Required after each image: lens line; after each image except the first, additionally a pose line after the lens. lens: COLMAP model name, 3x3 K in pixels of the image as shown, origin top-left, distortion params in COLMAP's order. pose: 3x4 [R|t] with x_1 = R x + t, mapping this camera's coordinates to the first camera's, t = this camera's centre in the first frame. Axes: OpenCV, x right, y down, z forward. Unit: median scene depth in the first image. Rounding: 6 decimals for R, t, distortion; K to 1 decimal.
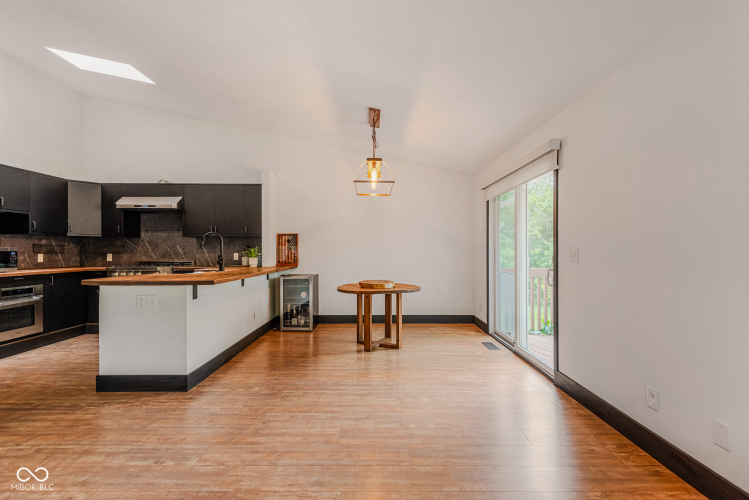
lens RADIAL K [[336.3, 0, 374.5], [0, 336.3, 250.0], [0, 0, 1]] dist [0.032940, -0.016901]
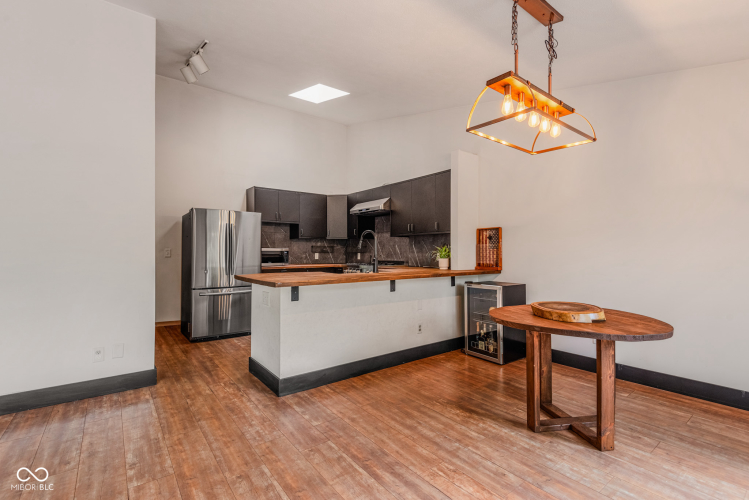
lens RADIAL K [[341.8, 0, 374.5], [0, 341.8, 250.0], [0, 0, 1]] dist [0.030985, -0.018331]
pose [[0.613298, -0.003106, -0.789845, 0.222354], [0.002646, 0.999995, -0.001877, 0.002613], [0.789847, -0.000939, 0.613303, 0.360802]]
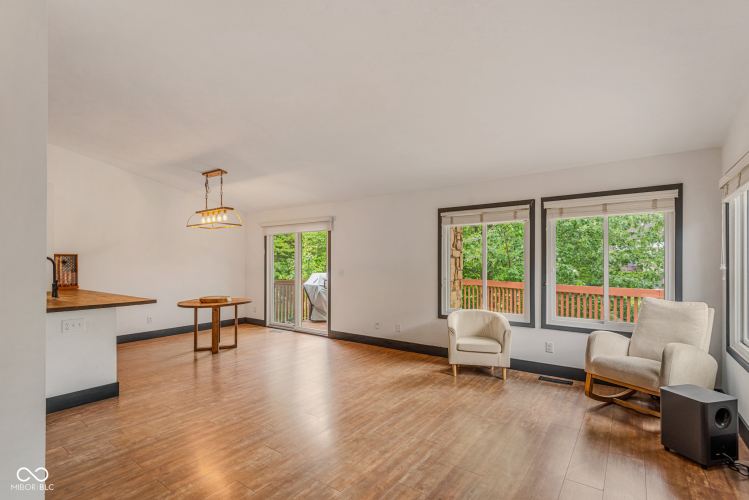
lens RADIAL K [[343.0, 0, 372.8], [0, 343.0, 262.8], [0, 0, 1]] dist [-0.002231, -0.000462]
pose [[0.585637, 0.006849, 0.810544, -0.585627], [-0.006468, 0.999972, -0.003776, -0.030594], [-0.810548, -0.003031, 0.585665, -0.248597]]
